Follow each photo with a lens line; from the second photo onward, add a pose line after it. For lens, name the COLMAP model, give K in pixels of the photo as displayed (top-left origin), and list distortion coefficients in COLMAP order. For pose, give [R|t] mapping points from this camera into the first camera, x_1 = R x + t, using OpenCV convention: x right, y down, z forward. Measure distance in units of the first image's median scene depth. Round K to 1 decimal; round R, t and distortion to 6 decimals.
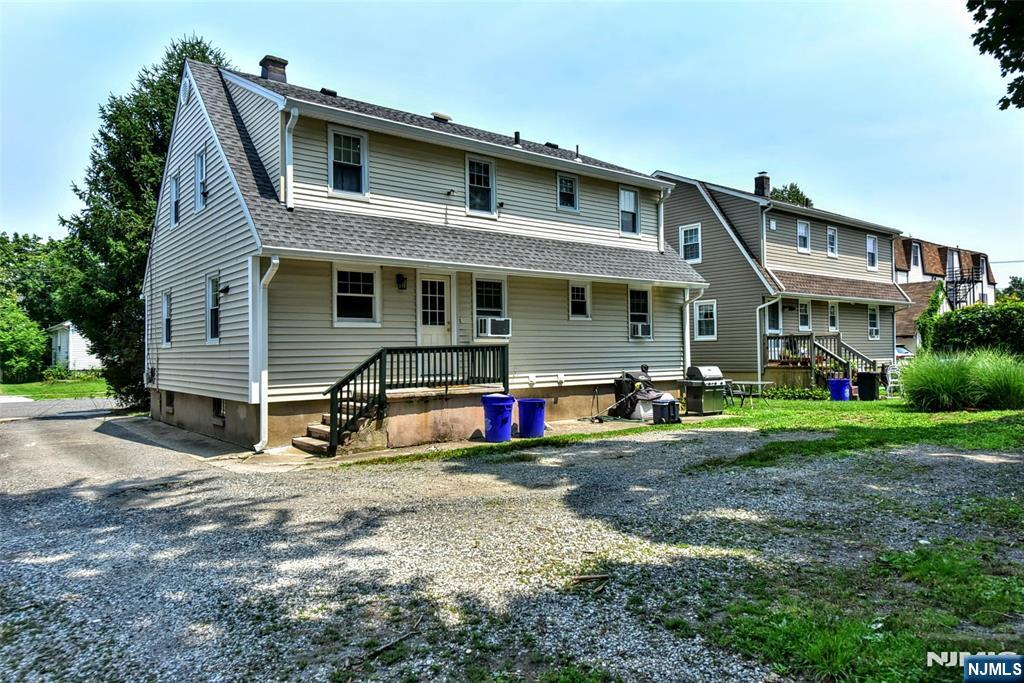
lens RADIAL K [[684.6, 0, 512.0], [0, 684.6, 341.5], [0, 0, 1]] dist [-0.001320, -0.000552]
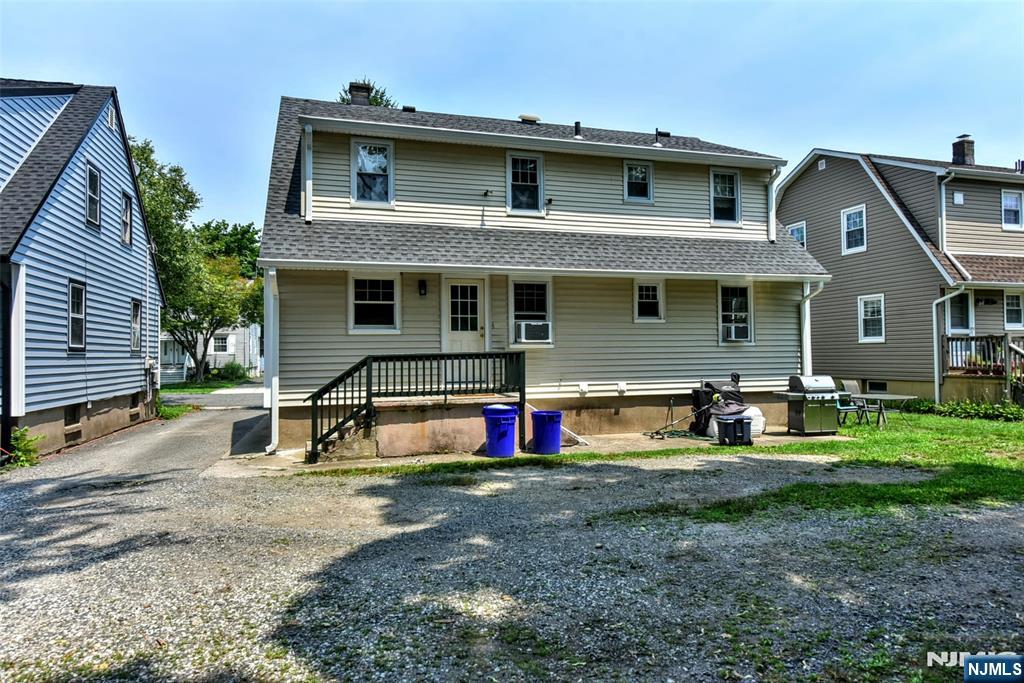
lens RADIAL K [[628.2, 0, 512.0], [0, 628.2, 341.5], [0, 0, 1]] dist [0.000448, -0.001067]
pose [[0.925600, -0.005615, -0.378462, 0.272301], [0.005211, 0.999984, -0.002092, -0.006176], [0.378467, -0.000036, 0.925615, 0.190586]]
